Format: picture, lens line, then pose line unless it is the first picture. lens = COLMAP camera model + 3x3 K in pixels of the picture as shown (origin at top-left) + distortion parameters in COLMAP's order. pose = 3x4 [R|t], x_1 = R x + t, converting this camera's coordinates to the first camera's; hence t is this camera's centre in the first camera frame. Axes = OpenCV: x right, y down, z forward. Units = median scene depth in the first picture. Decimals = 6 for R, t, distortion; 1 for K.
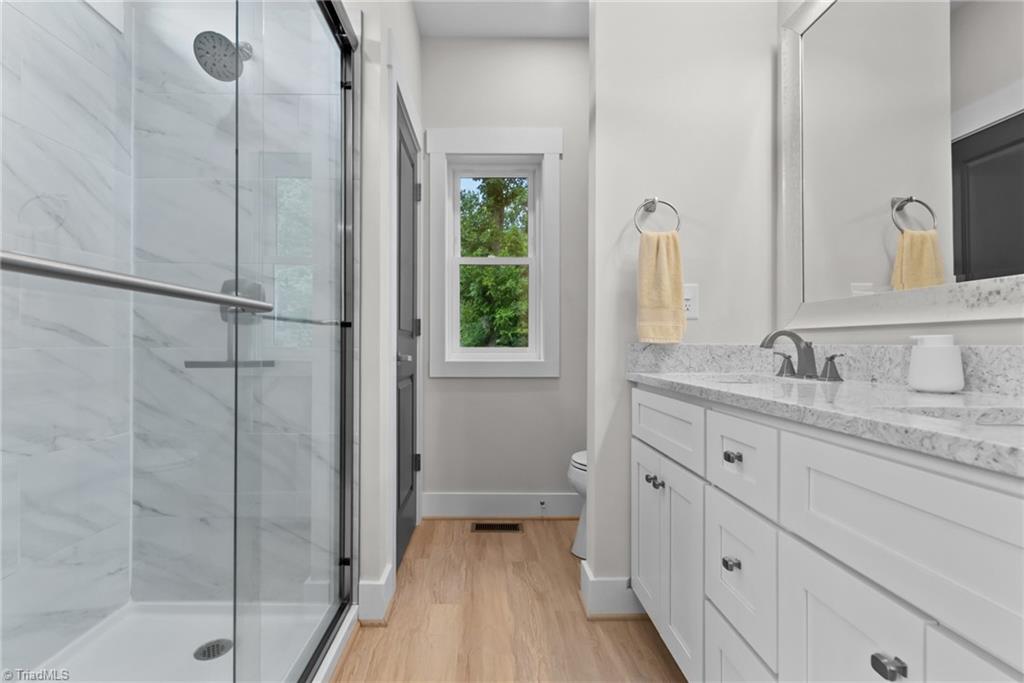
lens RADIAL K [[493.7, 0, 511.5], [0, 493.7, 344.4], [0, 0, 1]] dist [-0.000400, 0.000015]
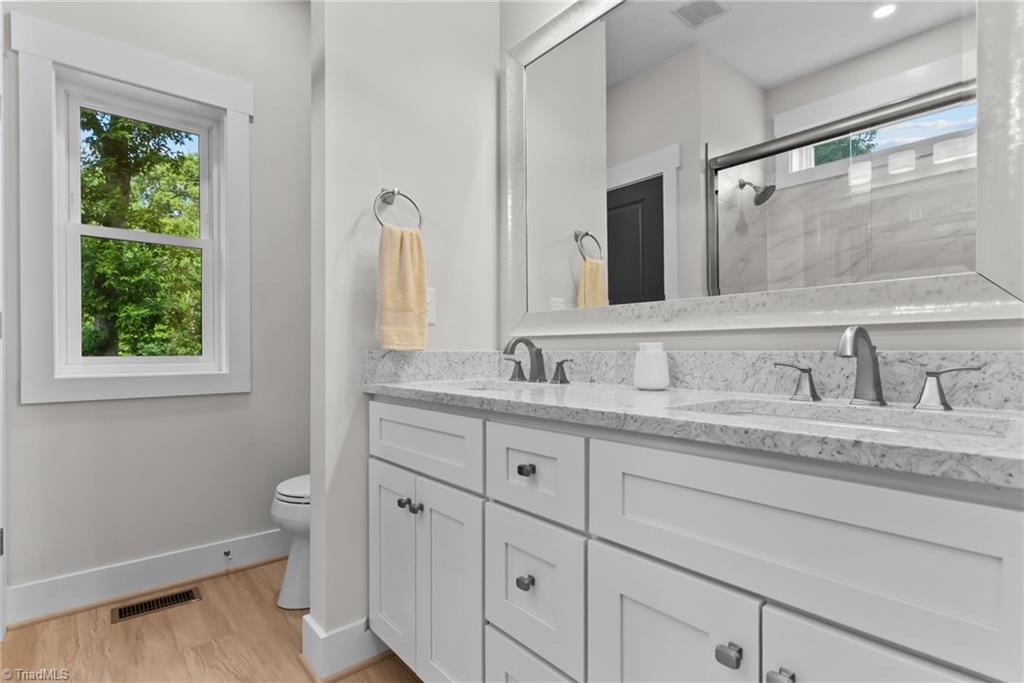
lens RADIAL K [[471.4, 0, 514.2], [0, 471.4, 353.2], [0, 0, 1]] dist [0.000343, -0.000978]
pose [[0.773431, -0.007337, 0.633839, -0.091286], [0.003957, 0.999969, 0.006747, -0.001559], [-0.633869, -0.002711, 0.773436, 0.201653]]
